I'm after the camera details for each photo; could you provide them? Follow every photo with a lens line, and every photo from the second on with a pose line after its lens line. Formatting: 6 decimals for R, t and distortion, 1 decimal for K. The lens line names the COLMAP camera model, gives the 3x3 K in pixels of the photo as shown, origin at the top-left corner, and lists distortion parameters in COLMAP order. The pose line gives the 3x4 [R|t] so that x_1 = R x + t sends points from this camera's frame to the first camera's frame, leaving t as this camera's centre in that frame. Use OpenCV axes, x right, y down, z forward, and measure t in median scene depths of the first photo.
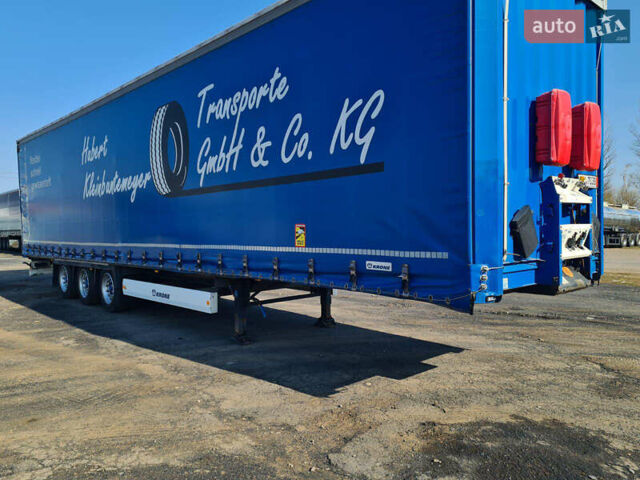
lens RADIAL K [[521.2, 0, 320.0], [0, 521.2, 240.0], [0, 0, 1]] dist [0.048110, -0.002869]
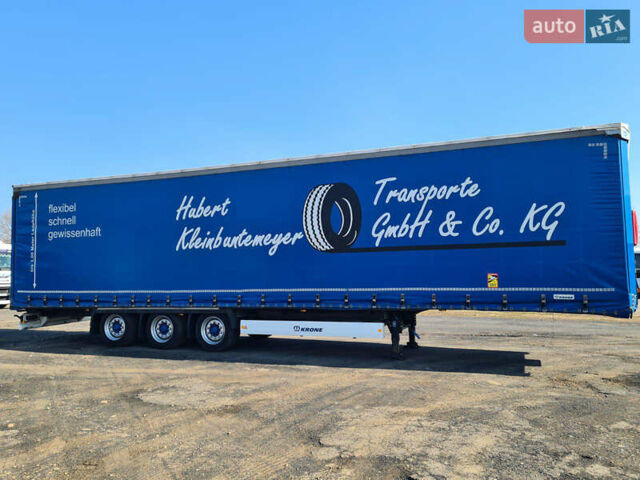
lens RADIAL K [[521.2, 0, 320.0], [0, 521.2, 240.0], [0, 0, 1]] dist [0.048110, -0.002869]
pose [[0.884070, 0.046339, 0.465052, -1.178400], [0.005765, 0.993915, -0.109996, 0.039339], [-0.467319, 0.099925, 0.878423, -0.183944]]
